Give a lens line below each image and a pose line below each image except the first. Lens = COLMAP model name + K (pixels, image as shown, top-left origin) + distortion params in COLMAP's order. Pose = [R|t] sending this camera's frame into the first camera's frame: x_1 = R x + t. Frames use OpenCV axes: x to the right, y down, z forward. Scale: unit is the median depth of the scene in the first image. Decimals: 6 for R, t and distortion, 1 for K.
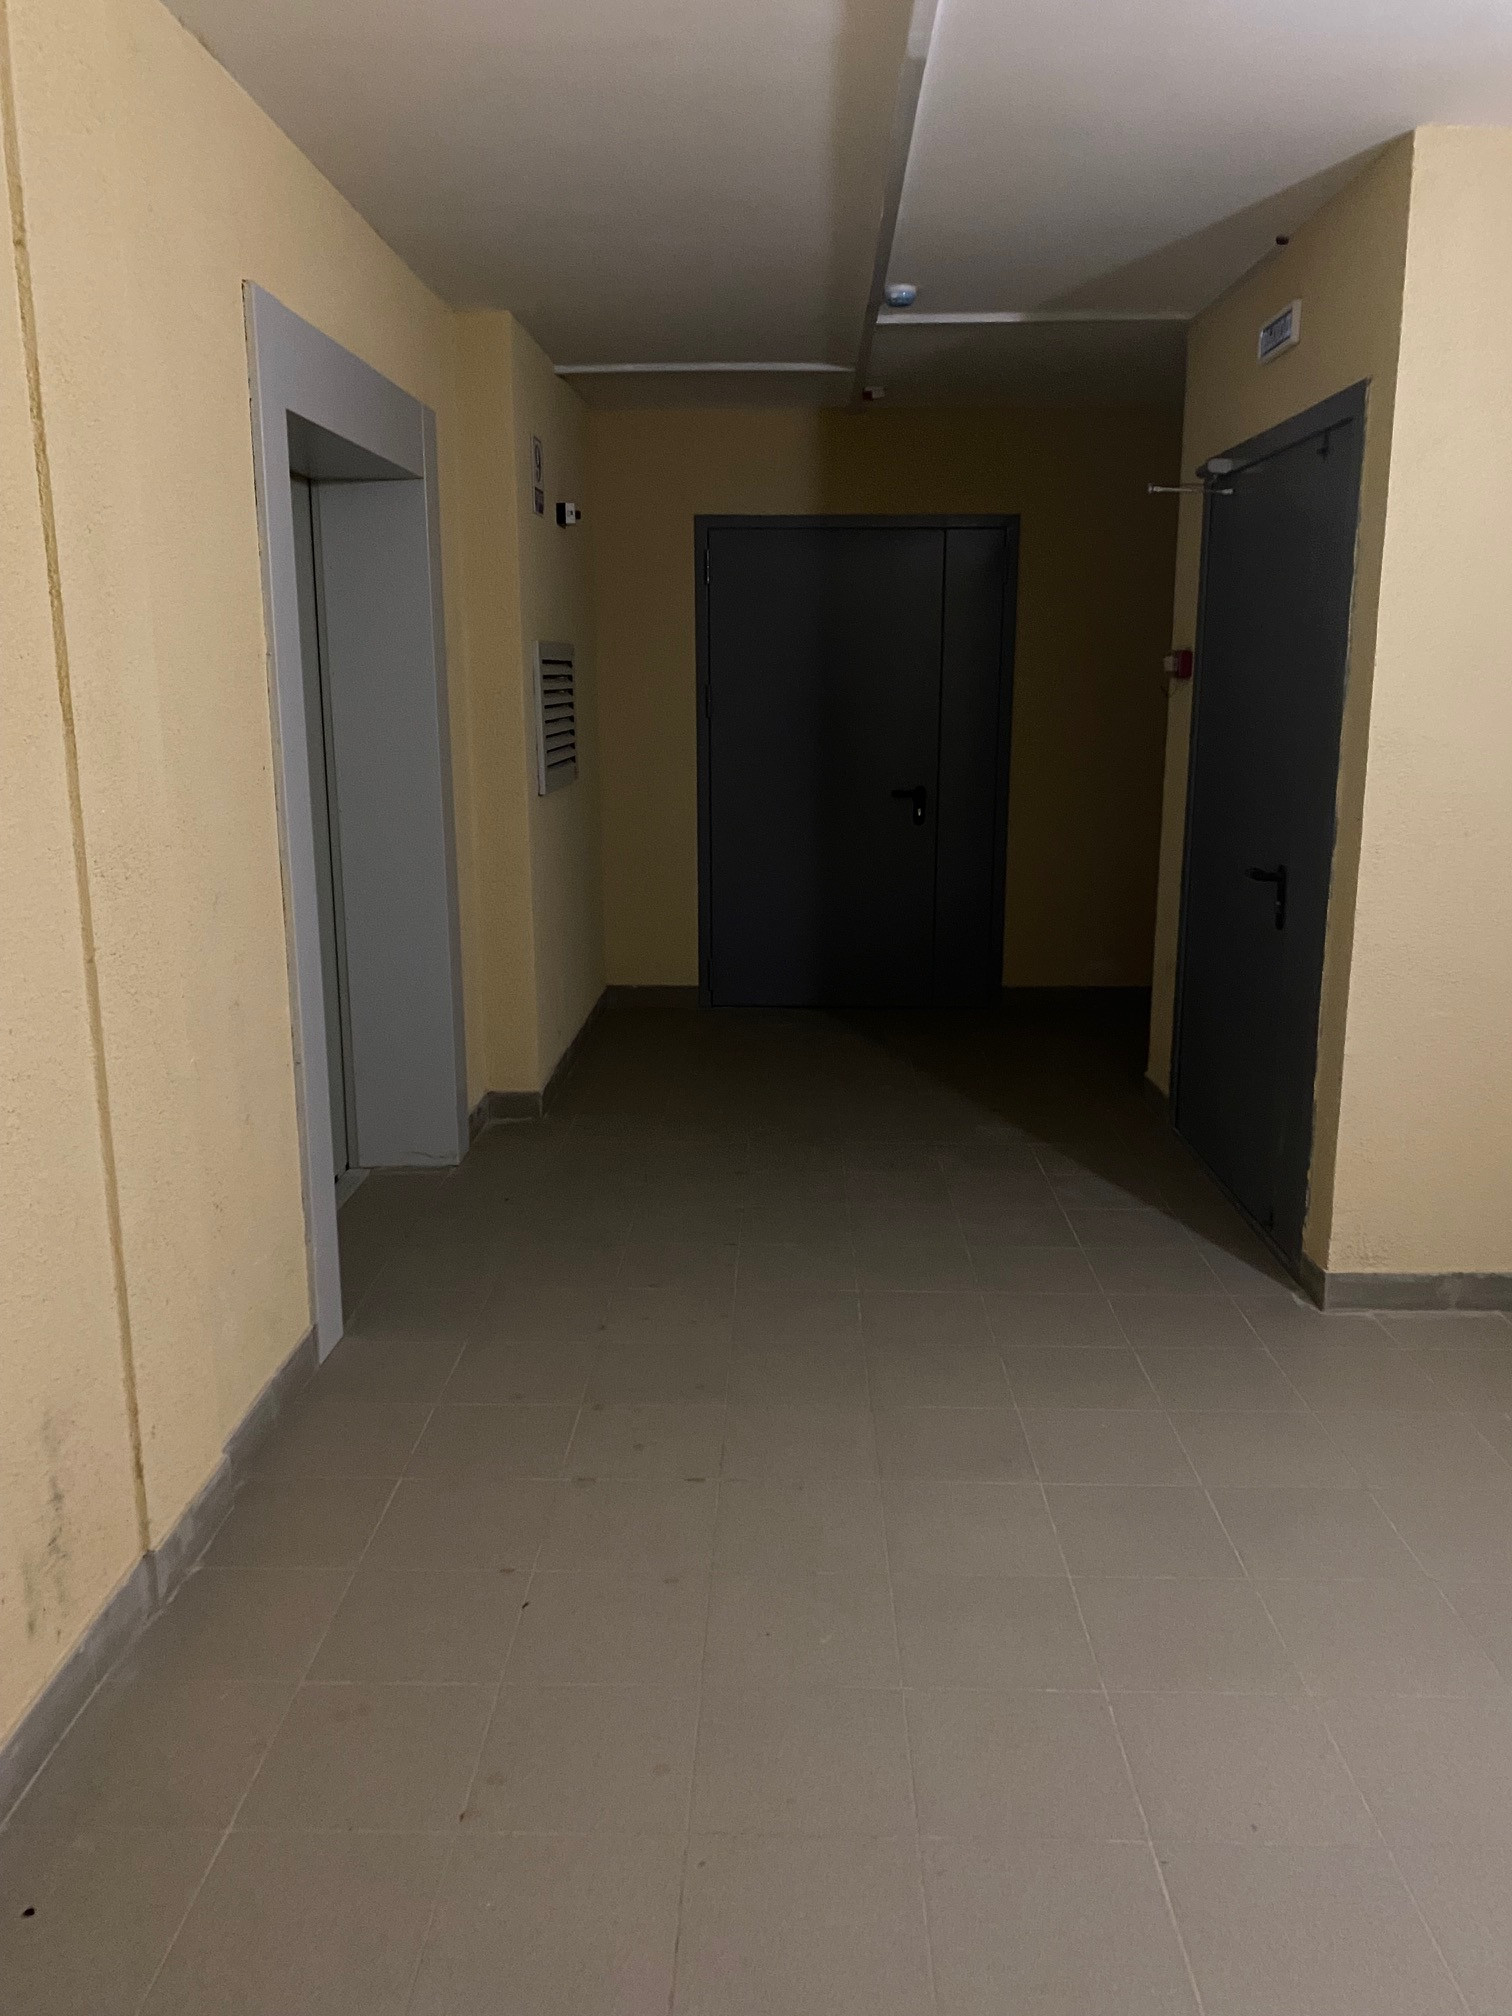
lens RADIAL K [[1535.1, 0, 756.0], [0, 1535.1, 1008.0], [0, 0, 1]] dist [0.040197, -0.039512]
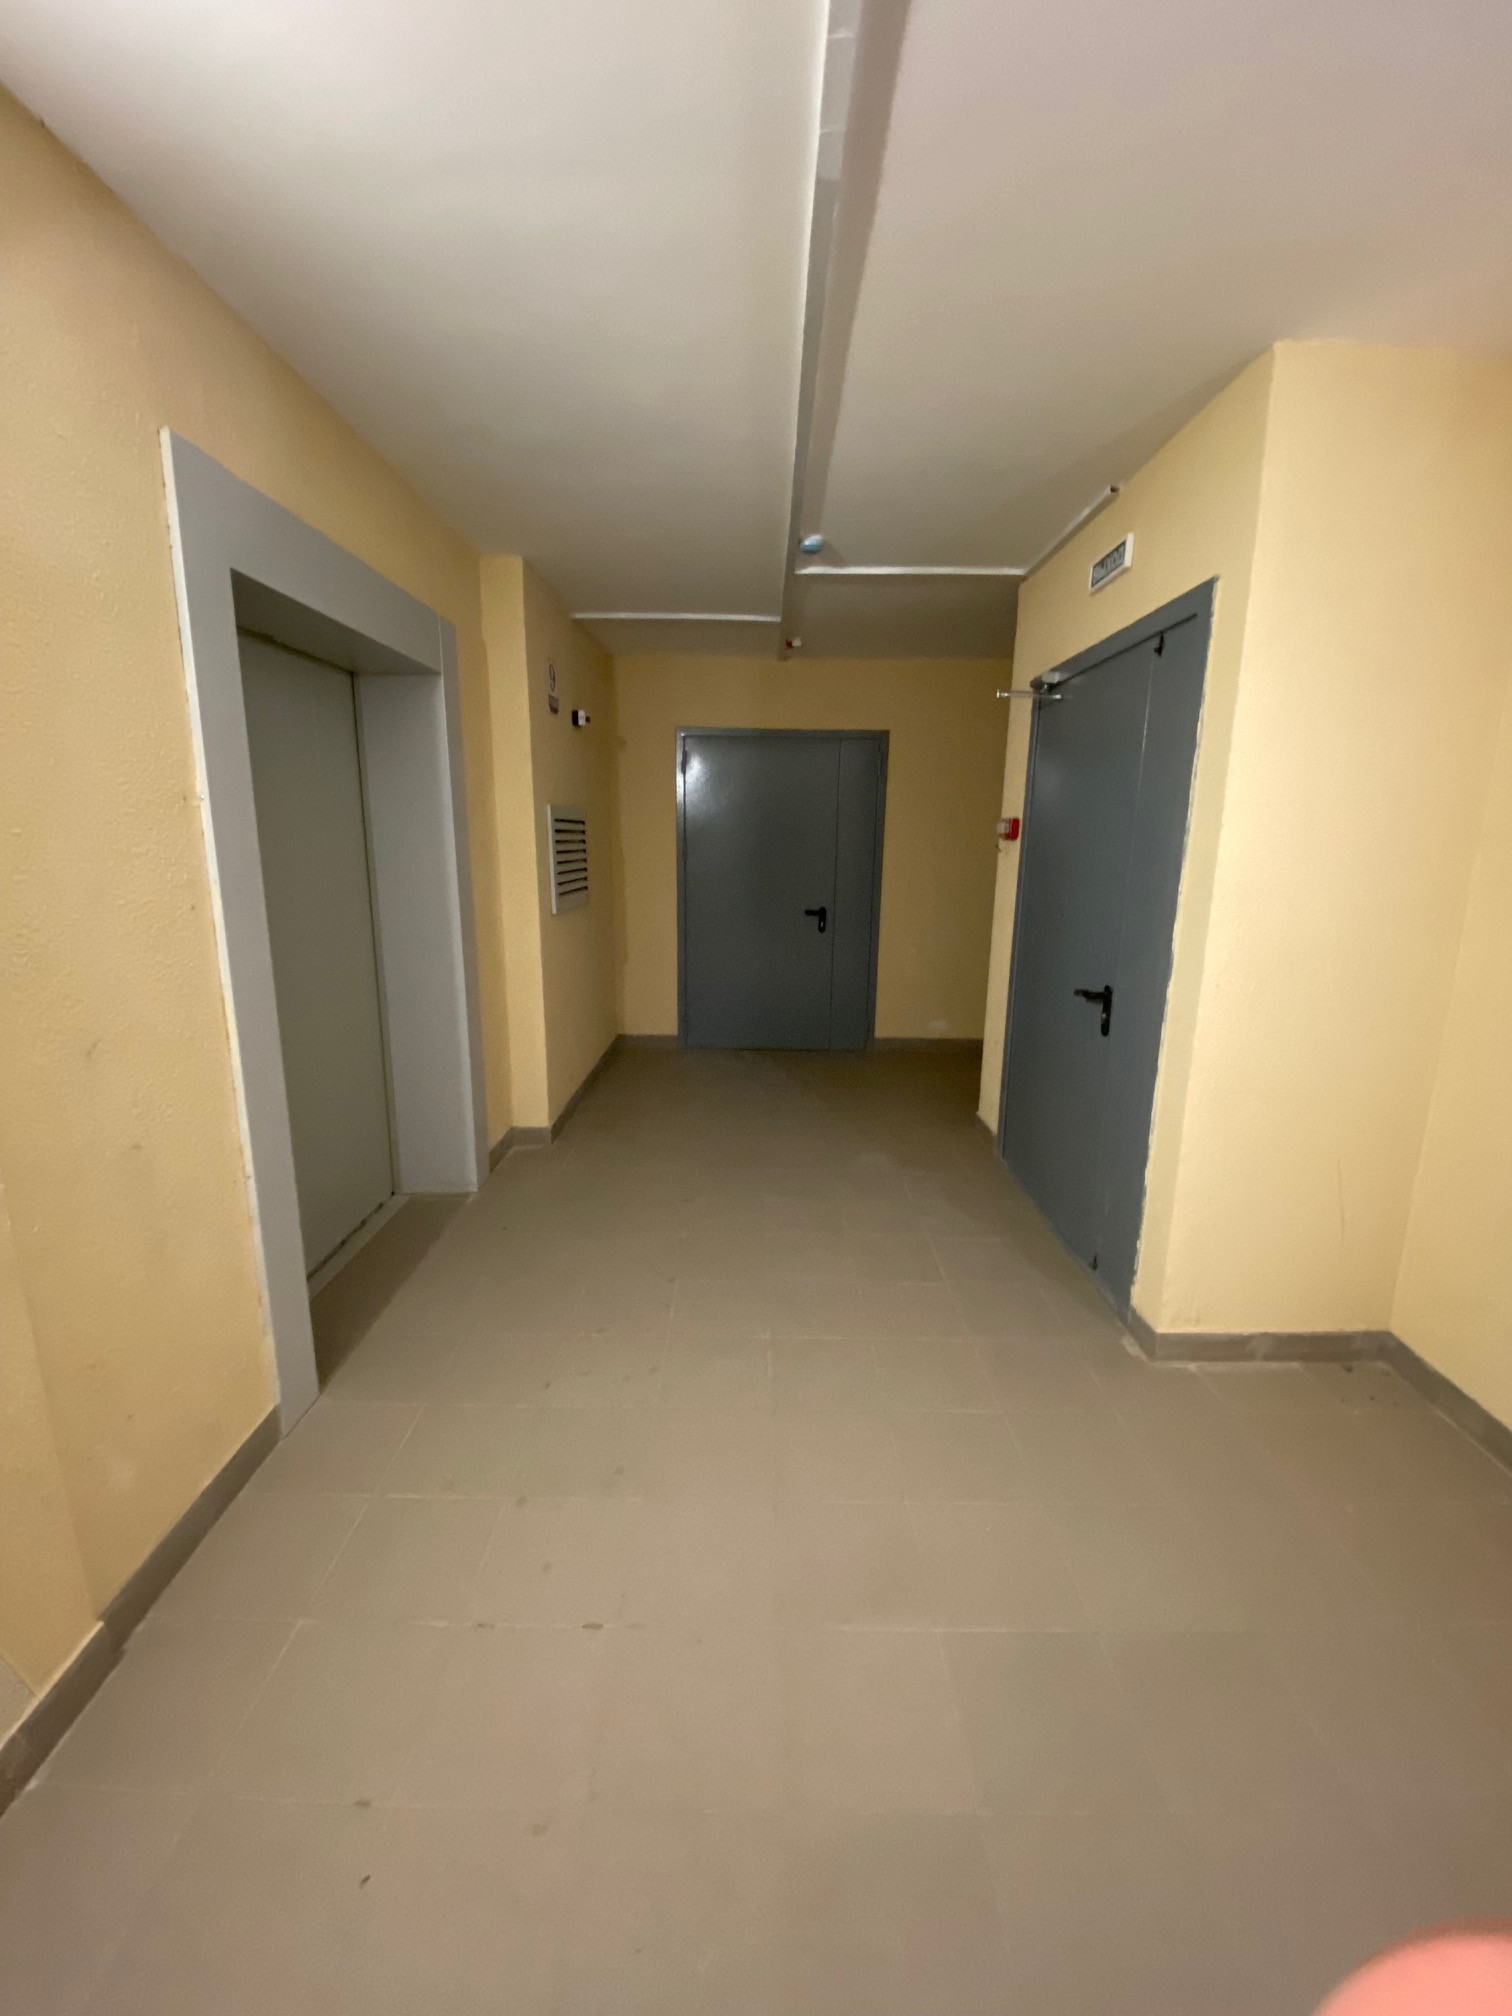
lens RADIAL K [[812.8, 0, 760.6], [0, 812.8, 1009.4], [0, 0, 1]] dist [0.036032, -0.027267]
pose [[0.999440, 0.009017, 0.032220, 0.031198], [-0.008857, 0.999948, -0.005096, -0.060519], [-0.032265, 0.004808, 0.999468, 0.304497]]
